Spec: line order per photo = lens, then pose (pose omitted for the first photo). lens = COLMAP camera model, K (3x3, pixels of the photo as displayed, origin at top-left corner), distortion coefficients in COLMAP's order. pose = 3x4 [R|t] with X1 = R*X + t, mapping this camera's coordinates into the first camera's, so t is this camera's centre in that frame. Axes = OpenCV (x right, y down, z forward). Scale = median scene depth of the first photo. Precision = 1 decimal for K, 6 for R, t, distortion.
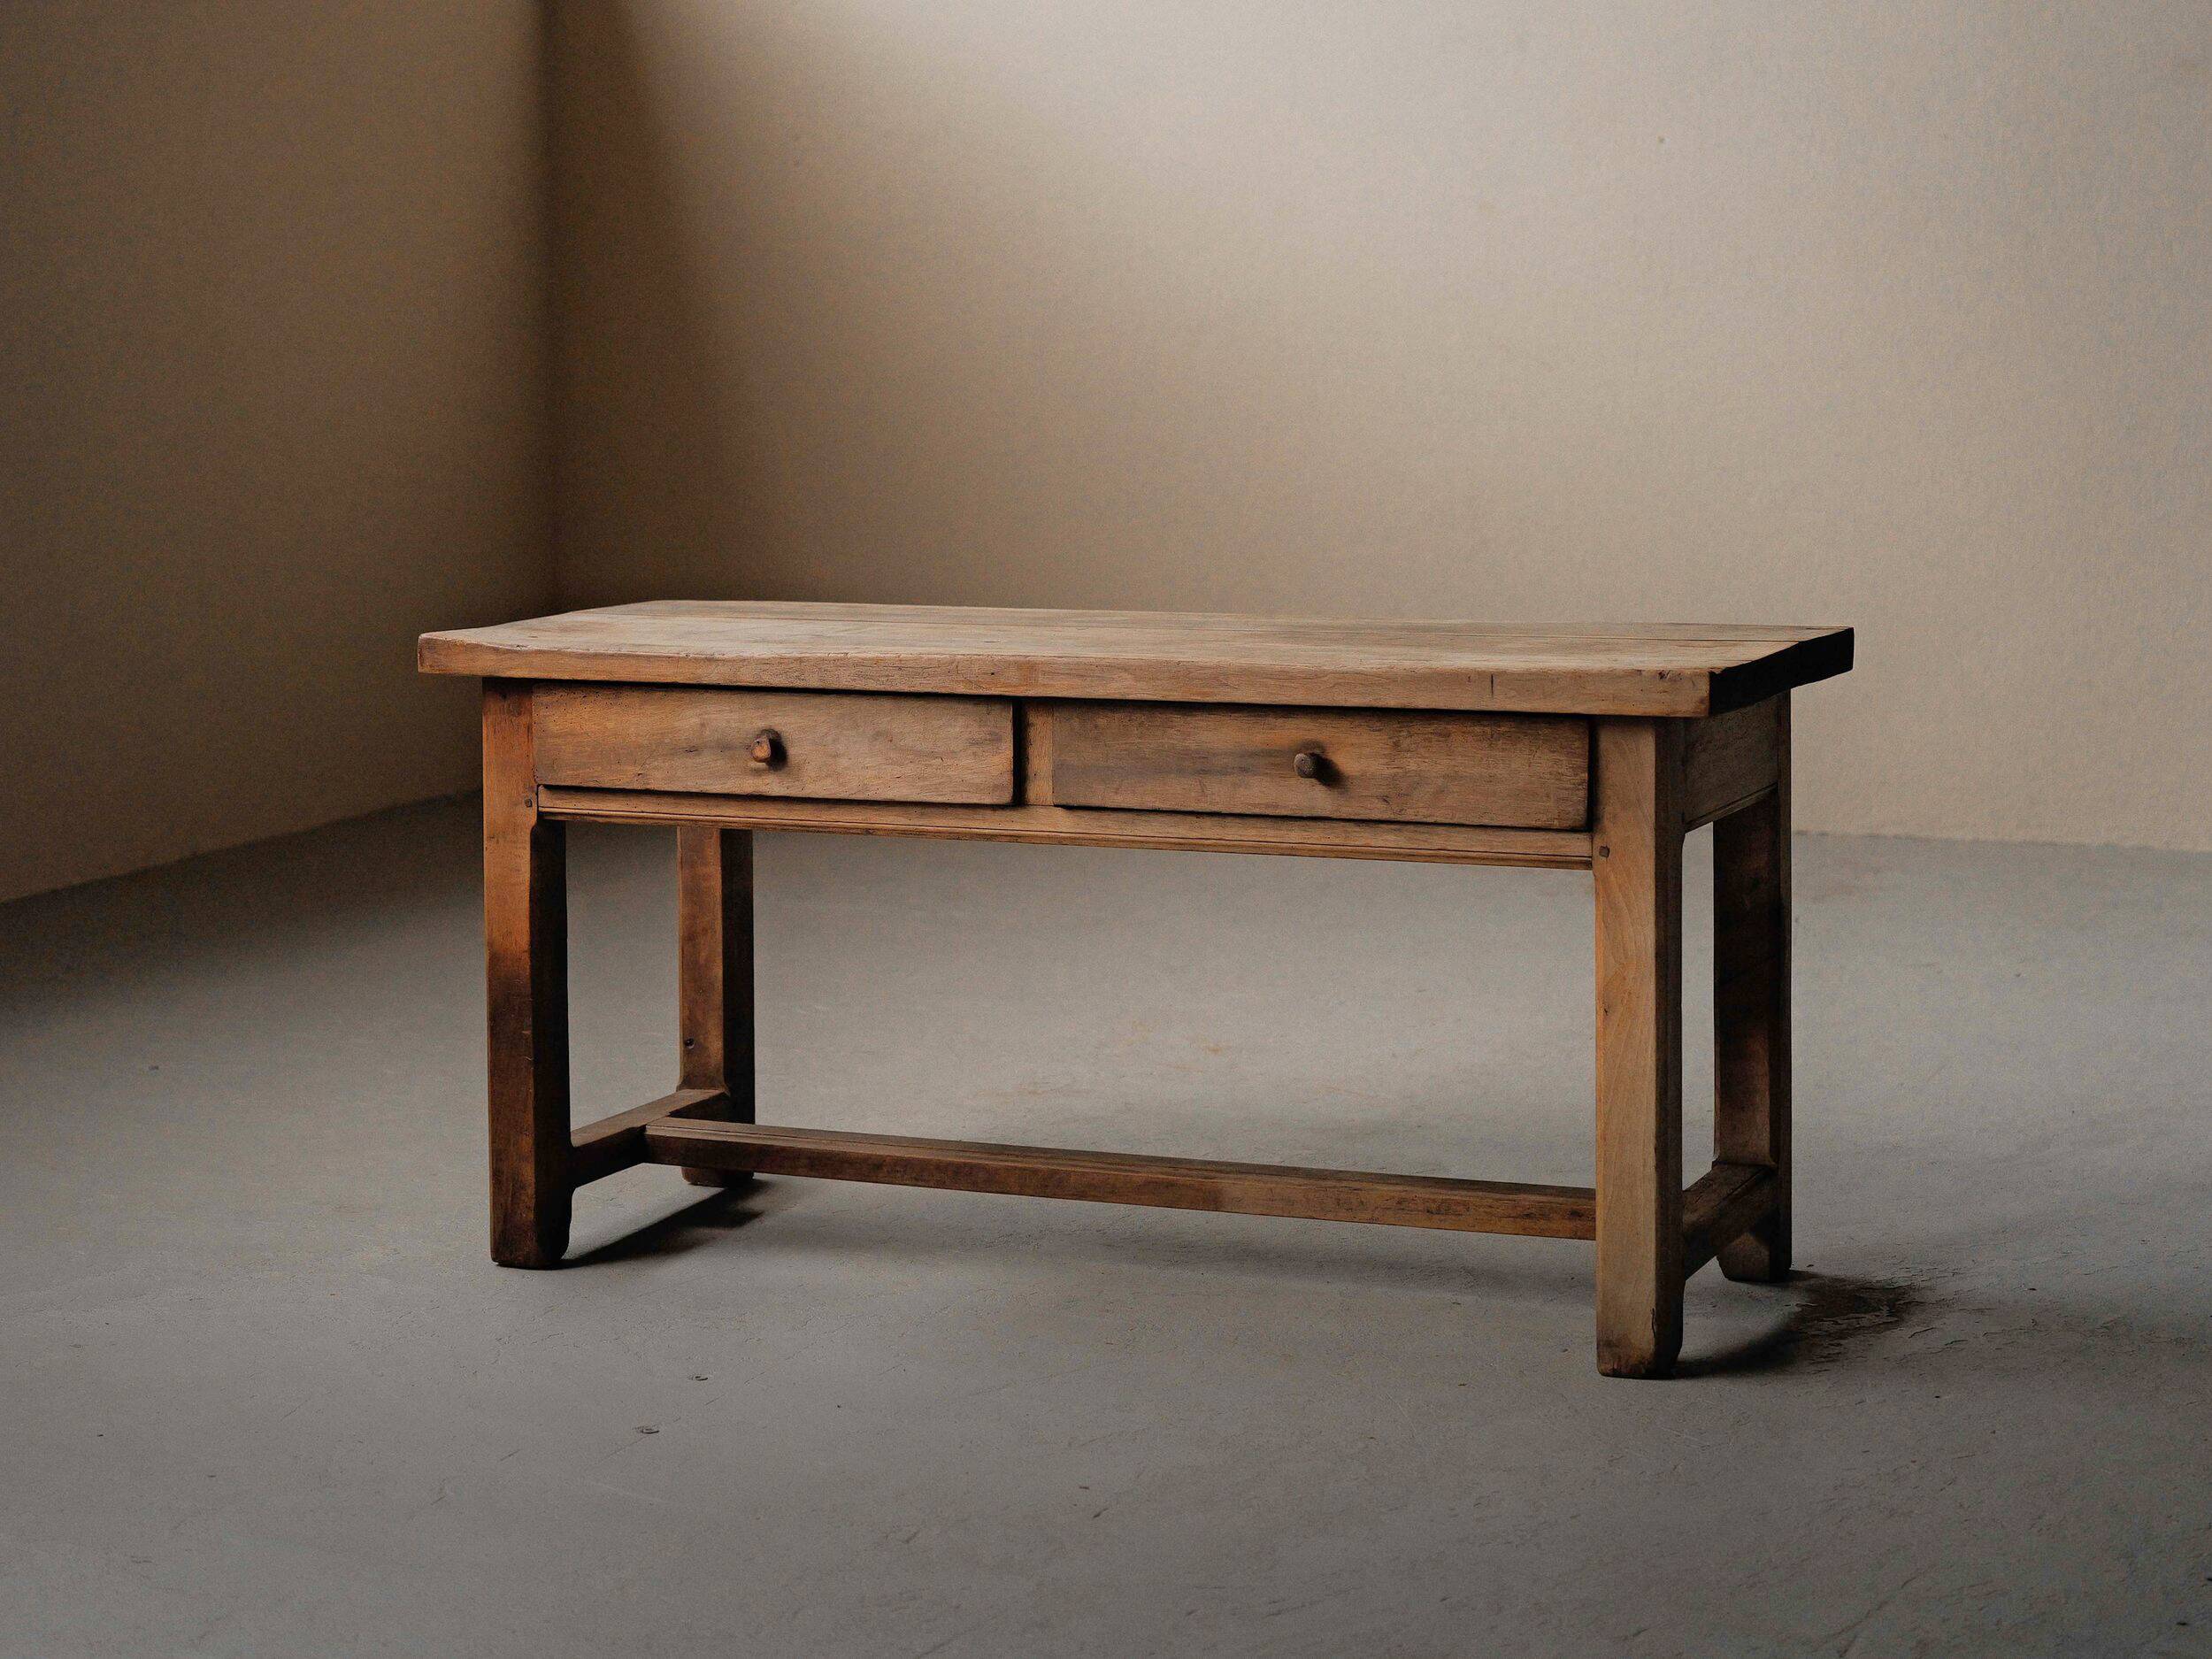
lens RADIAL K [[4393.3, 0, 1106.0], [0, 4393.3, 829.5], [0, 0, 1]] dist [-0.011901, 0.009293]
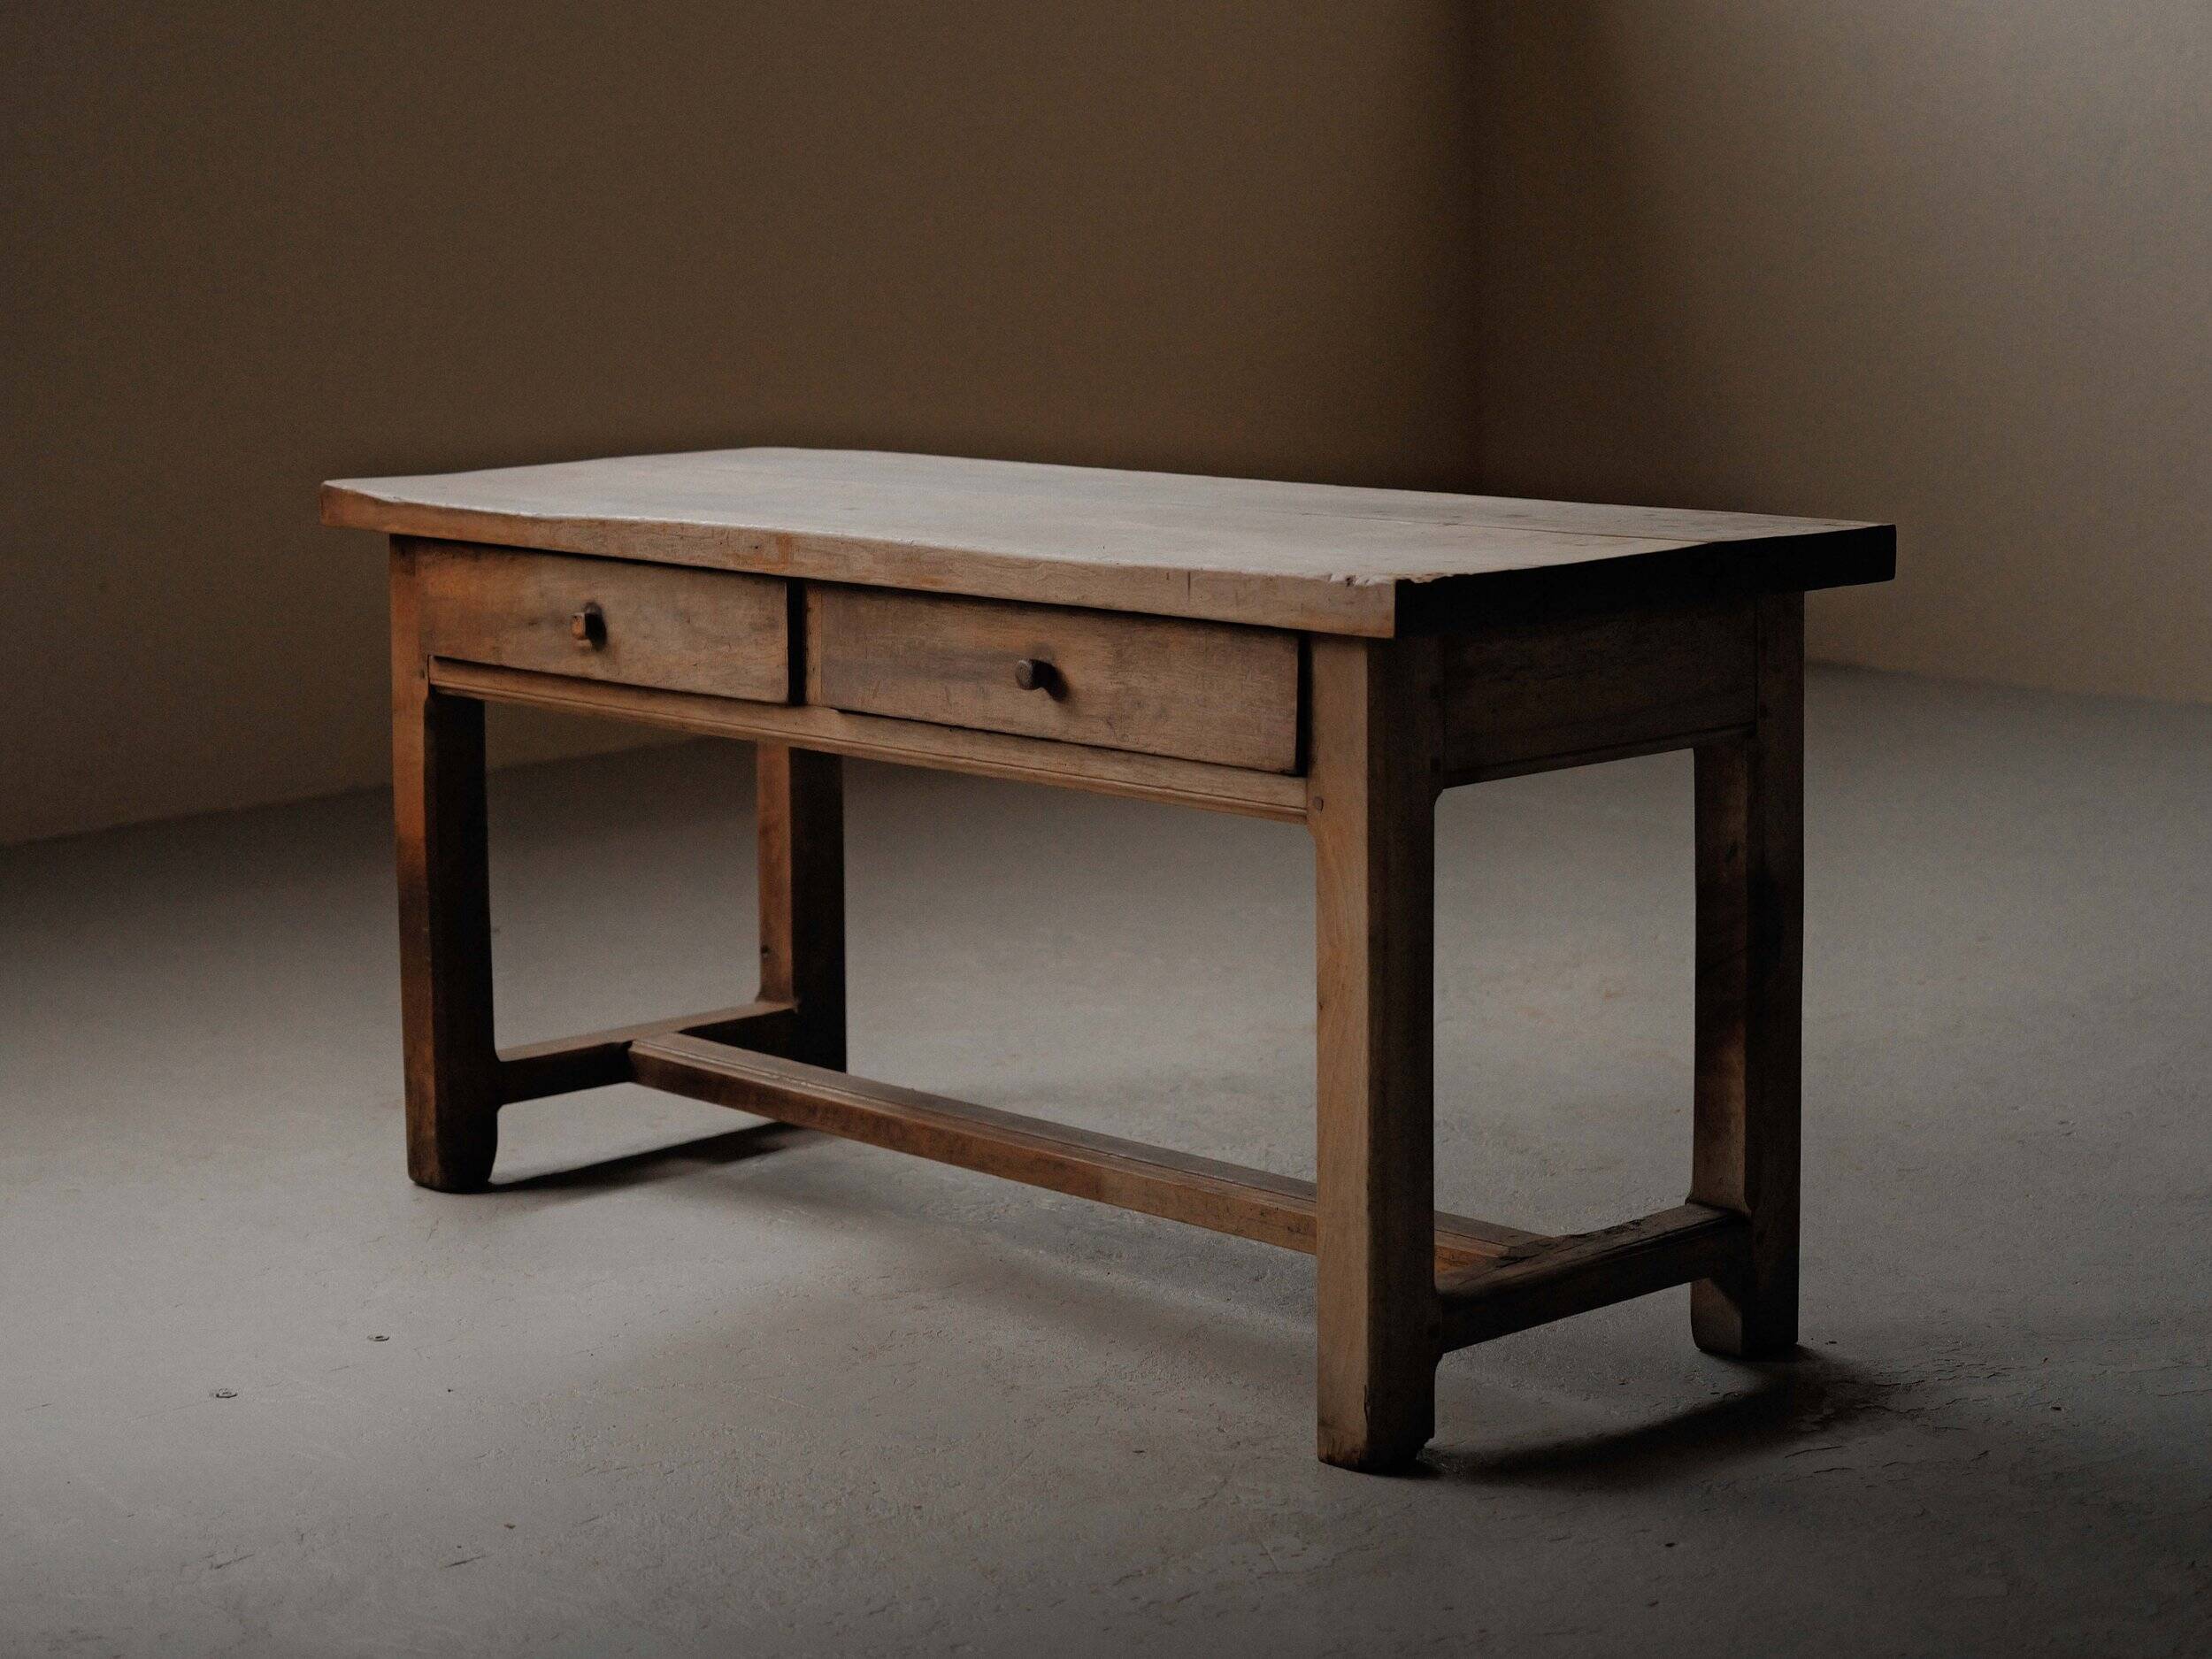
lens RADIAL K [[4393.3, 0, 1106.0], [0, 4393.3, 829.5], [0, 0, 1]] dist [-0.011901, 0.009293]
pose [[0.910586, 0.061284, -0.408751, 0.378463], [-0.045629, 0.997807, 0.047952, -0.024673], [0.410793, -0.025014, 0.911385, 0.252993]]
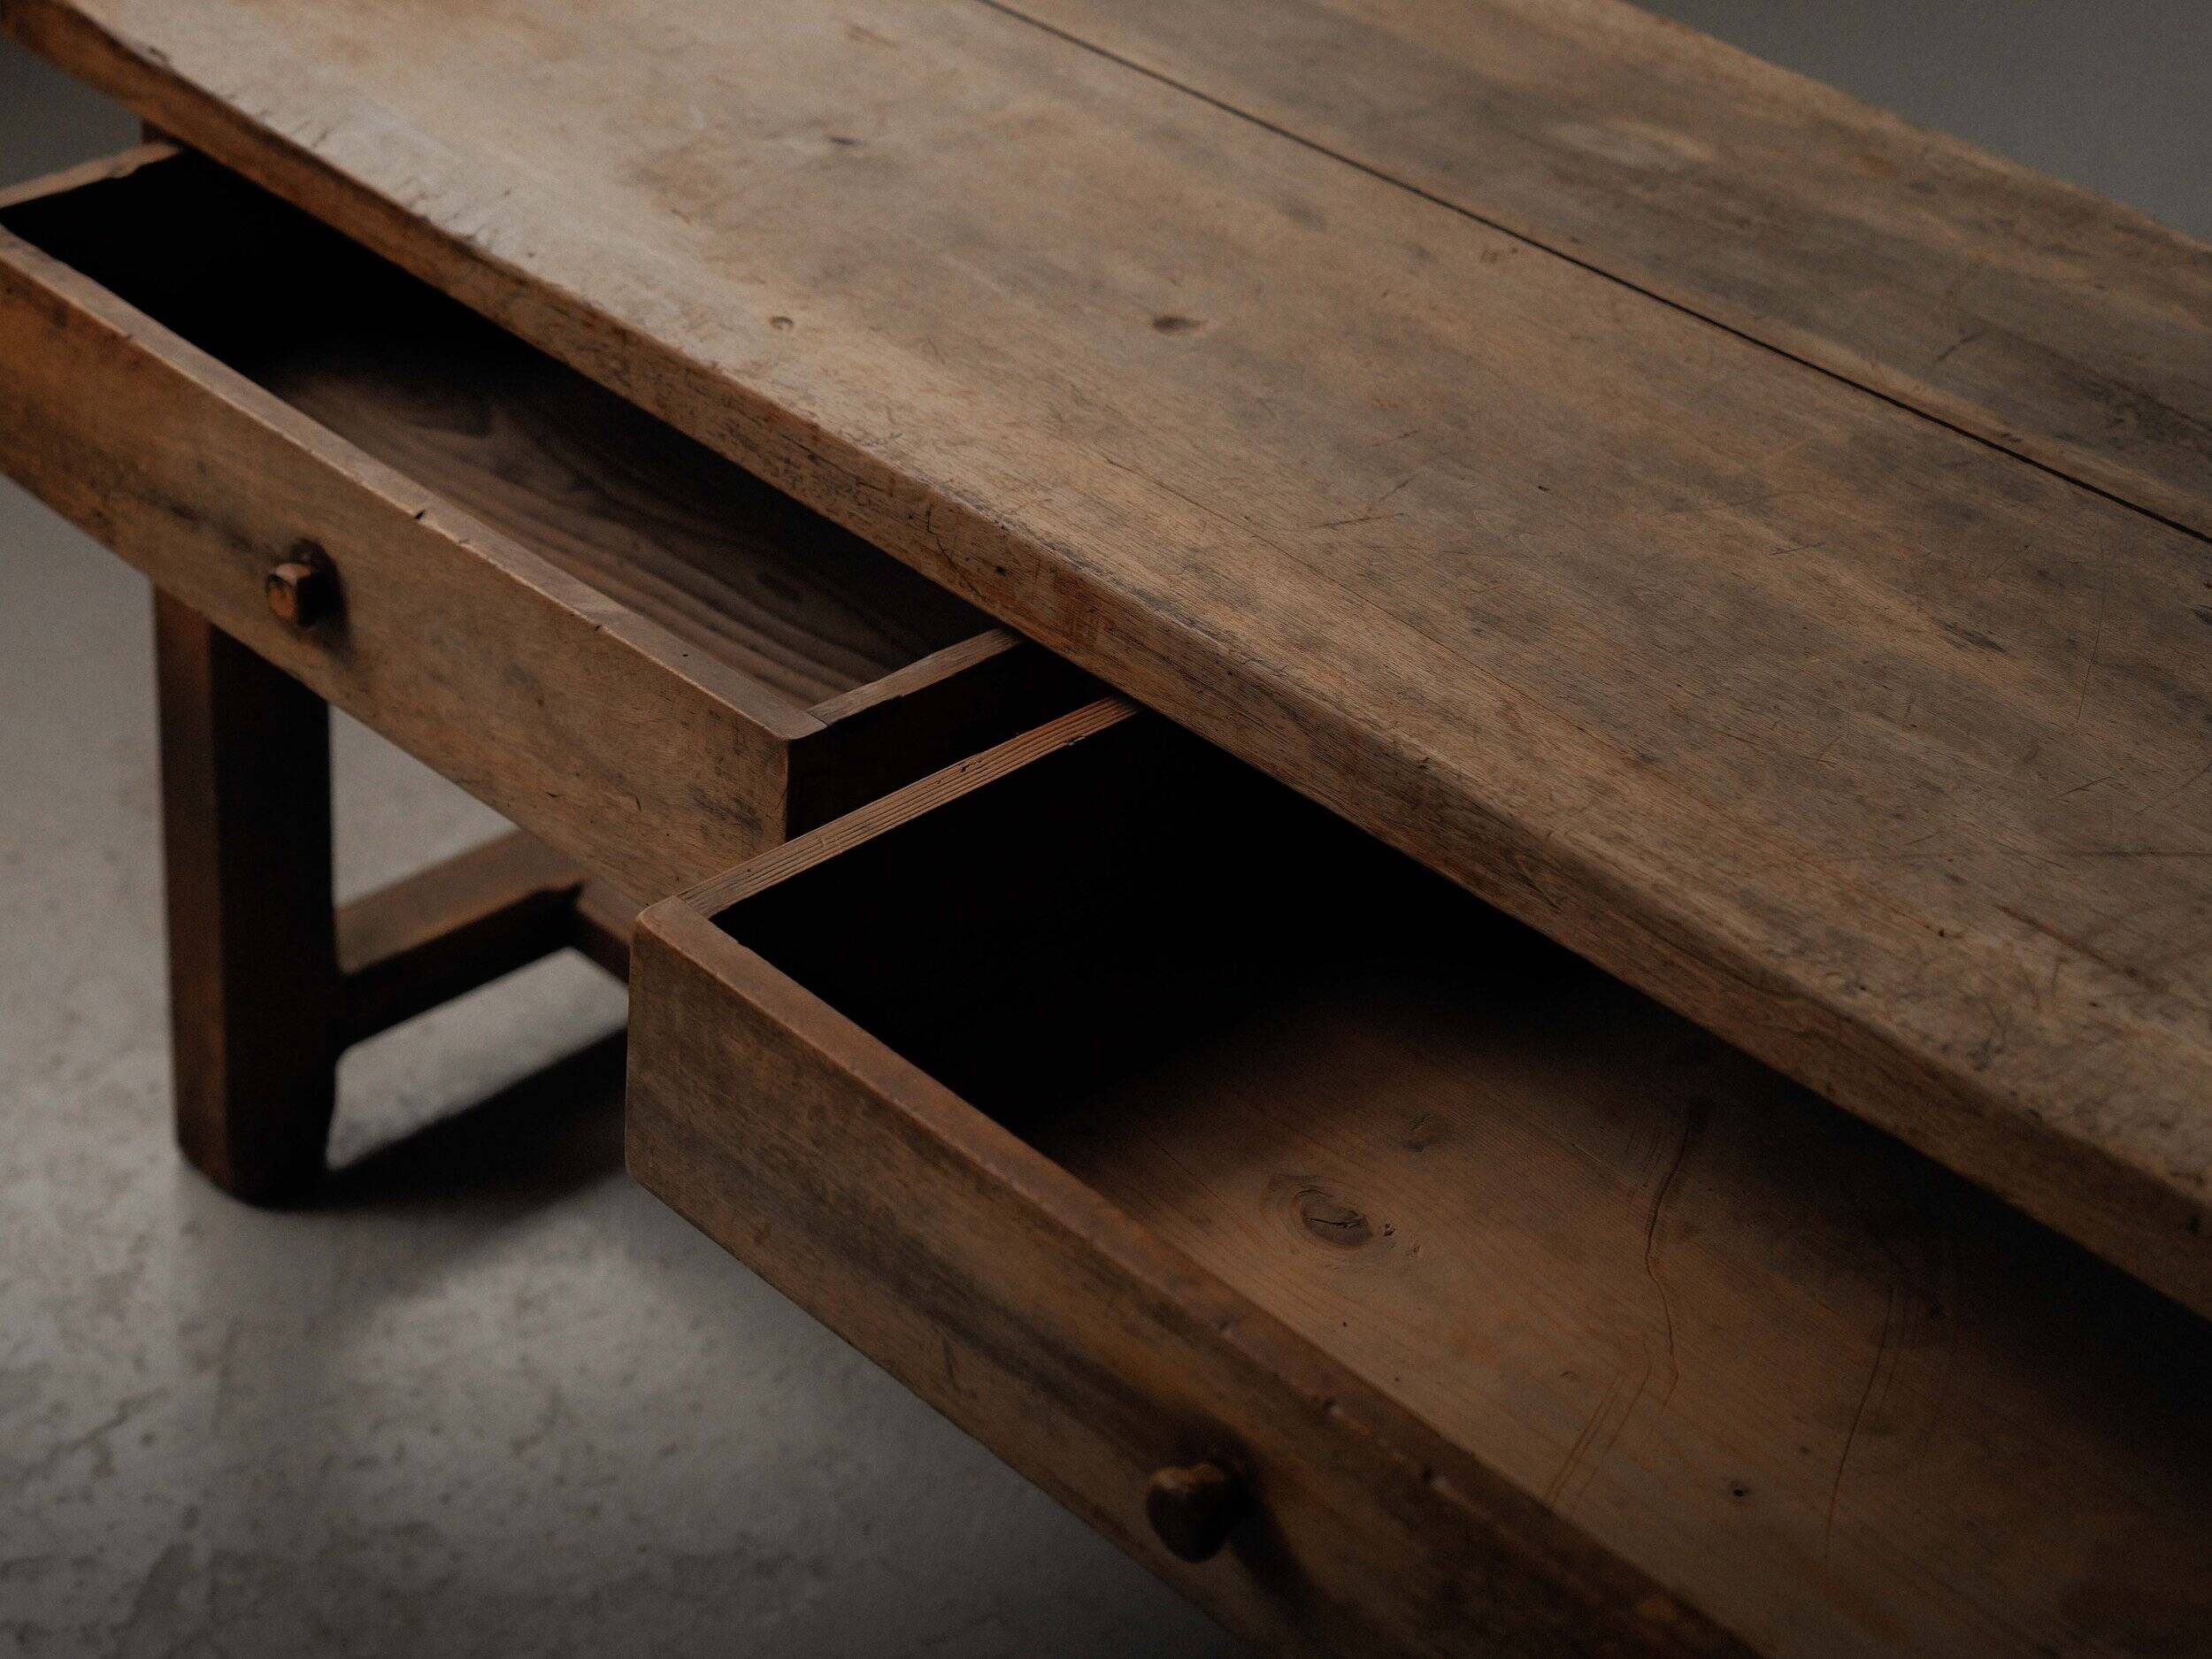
lens RADIAL K [[4200.4, 0, 885.6], [0, 4200.4, 719.3], [0, 0, 1]] dist [-0.064281, 0.246485]
pose [[0.906320, 0.267374, -0.327252, 0.081313], [-0.108697, 0.895835, 0.430889, -0.170466], [0.408373, -0.354952, 0.840976, 0.689969]]
